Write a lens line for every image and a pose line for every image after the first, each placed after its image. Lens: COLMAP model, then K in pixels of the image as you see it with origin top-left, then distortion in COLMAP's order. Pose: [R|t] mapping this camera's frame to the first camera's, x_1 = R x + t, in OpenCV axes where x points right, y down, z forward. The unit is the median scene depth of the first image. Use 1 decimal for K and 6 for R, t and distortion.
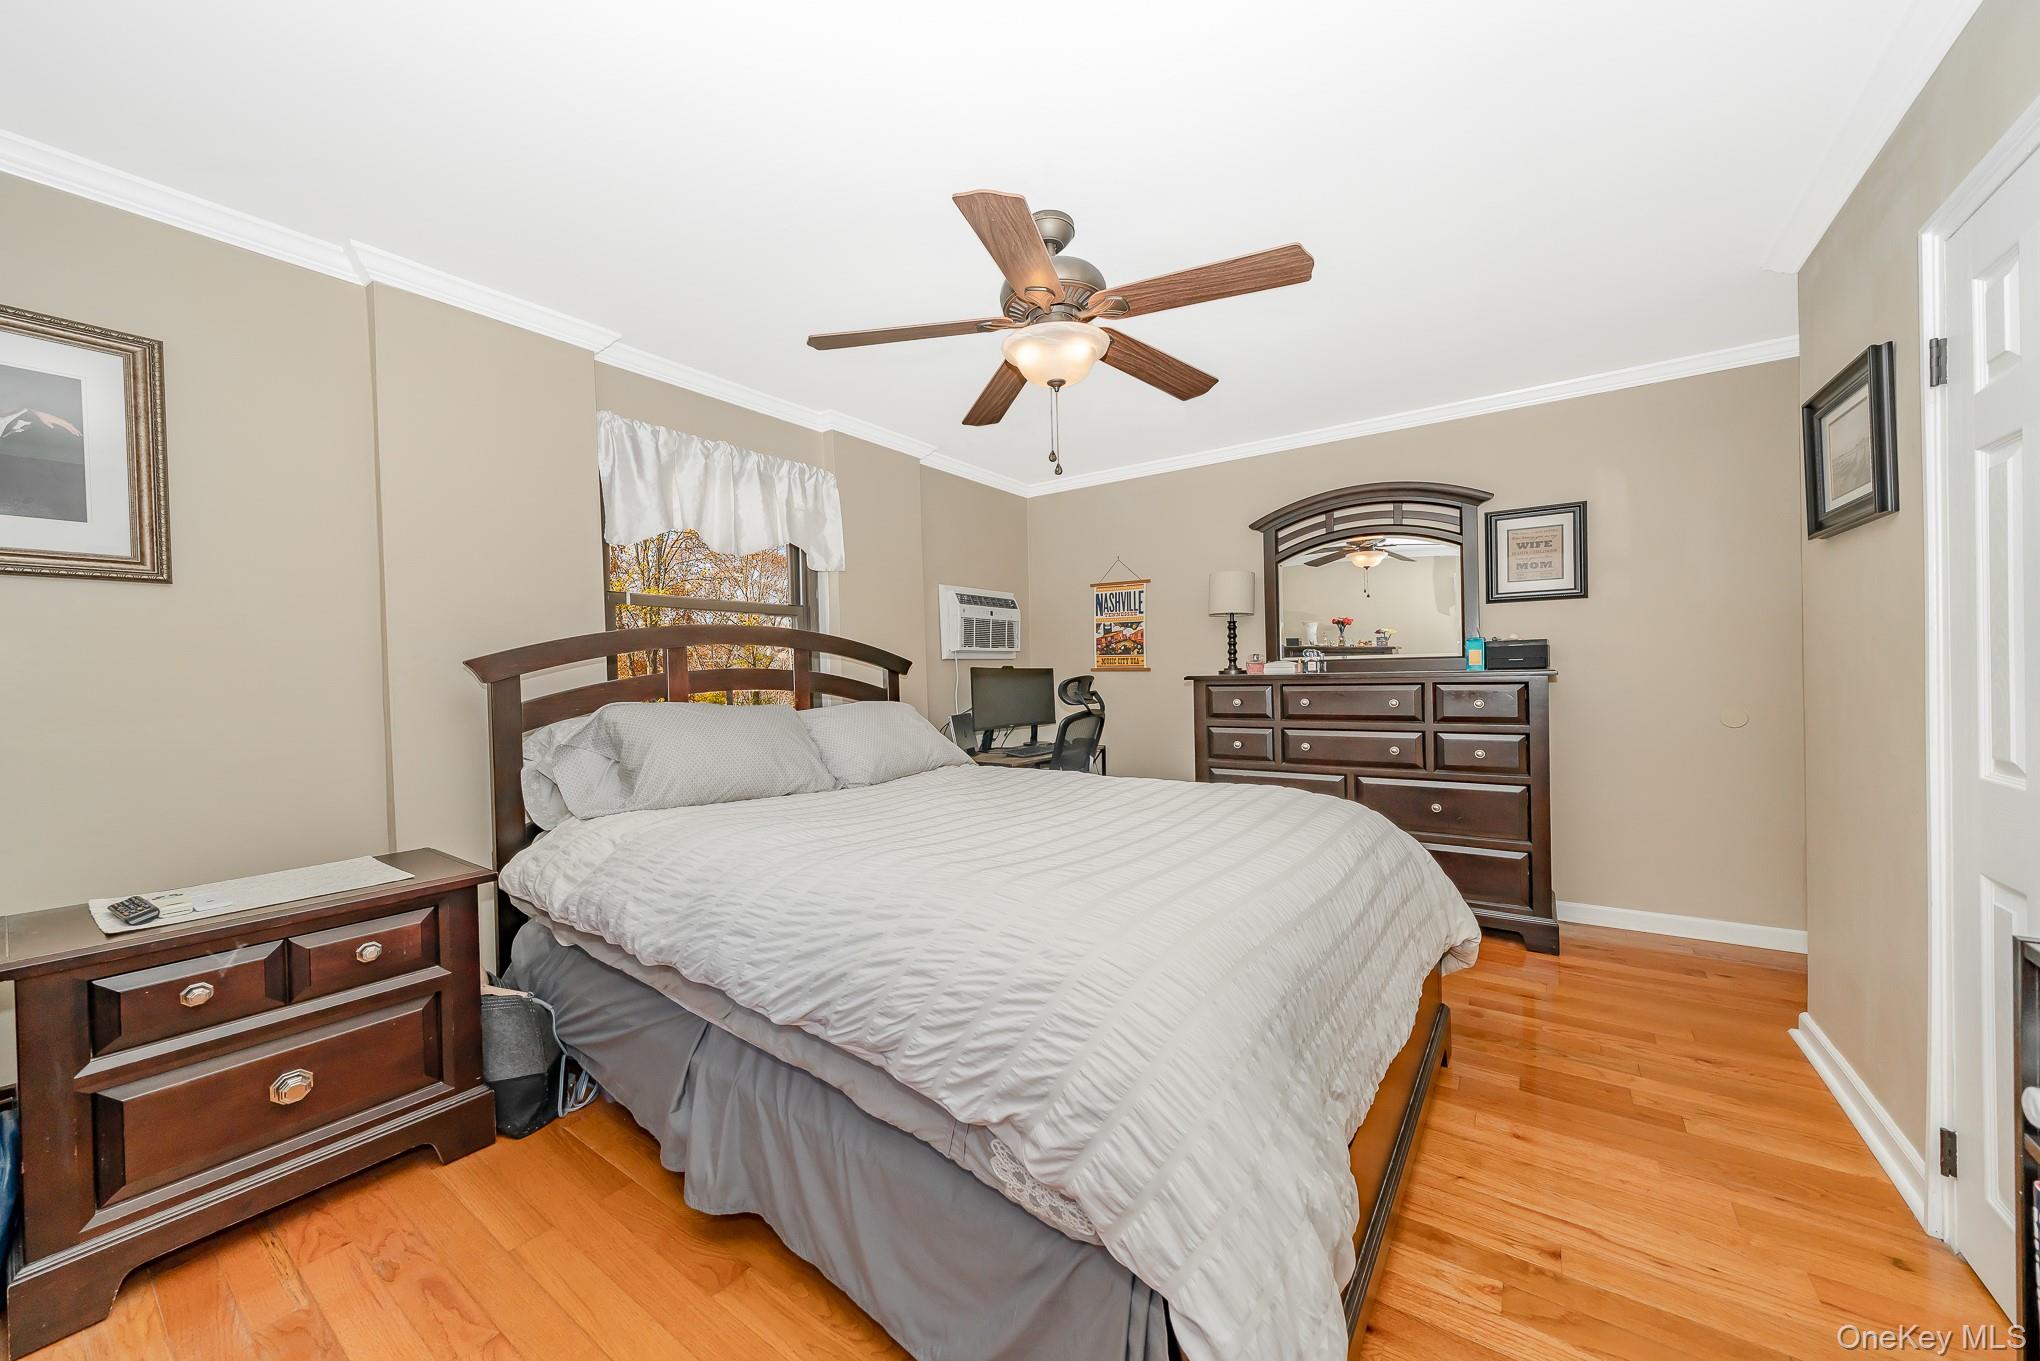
lens RADIAL K [[752.0, 0, 987.7], [0, 752.0, 680.7], [0, 0, 1]] dist [-0.000038, -0.000051]
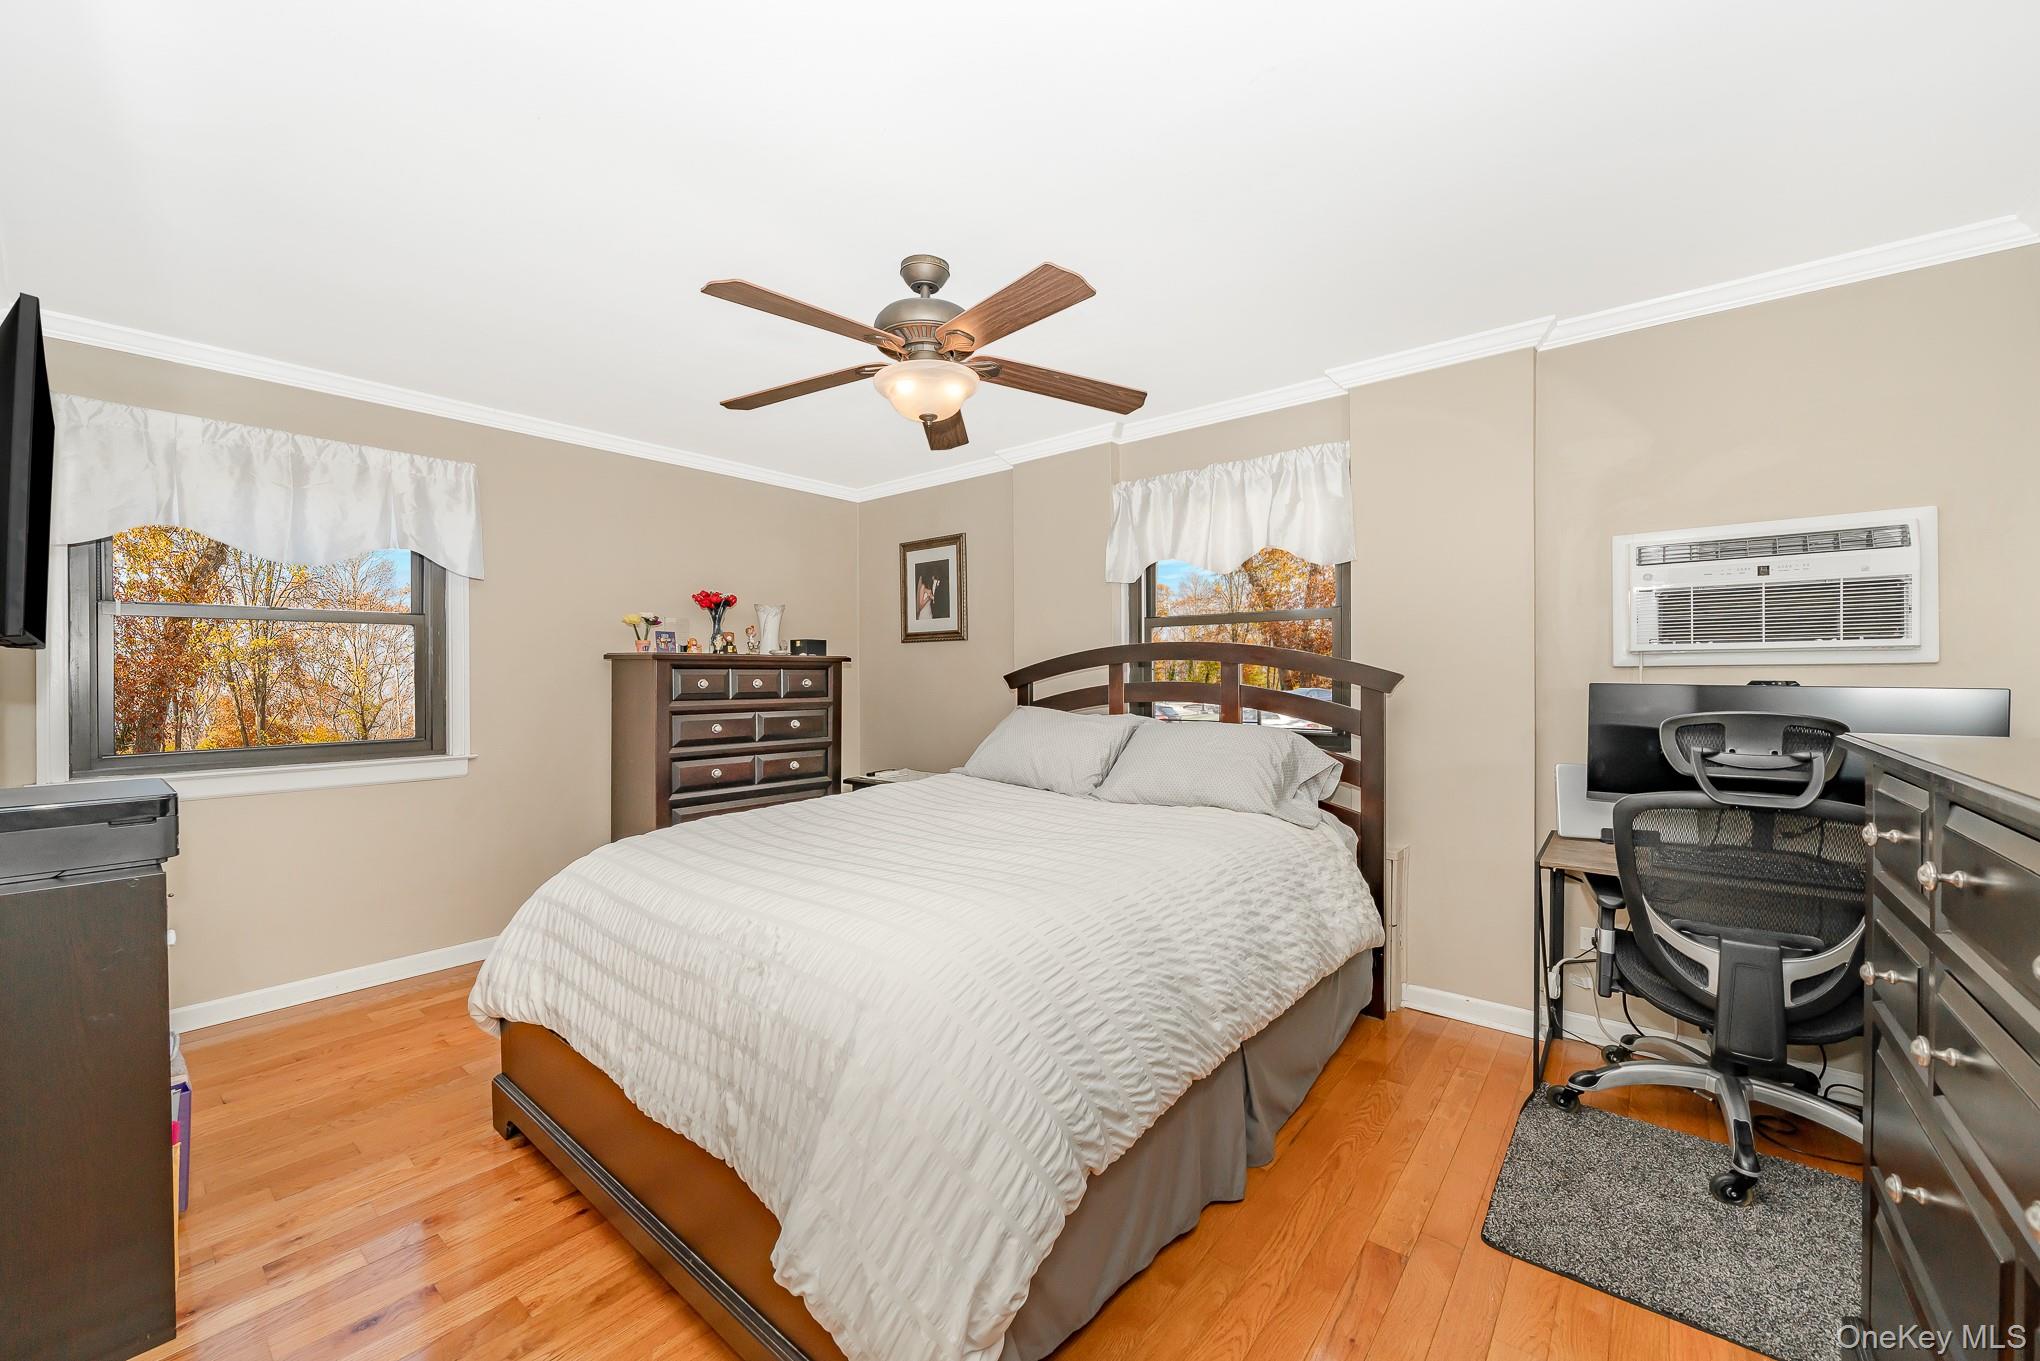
lens RADIAL K [[752.0, 0, 987.7], [0, 752.0, 680.7], [0, 0, 1]] dist [-0.000038, -0.000051]
pose [[-0.060276, 0.030180, -0.997725, 0.747674], [0.000160, 0.999543, 0.030226, -0.048421], [0.998182, 0.001662, -0.060253, 0.762765]]
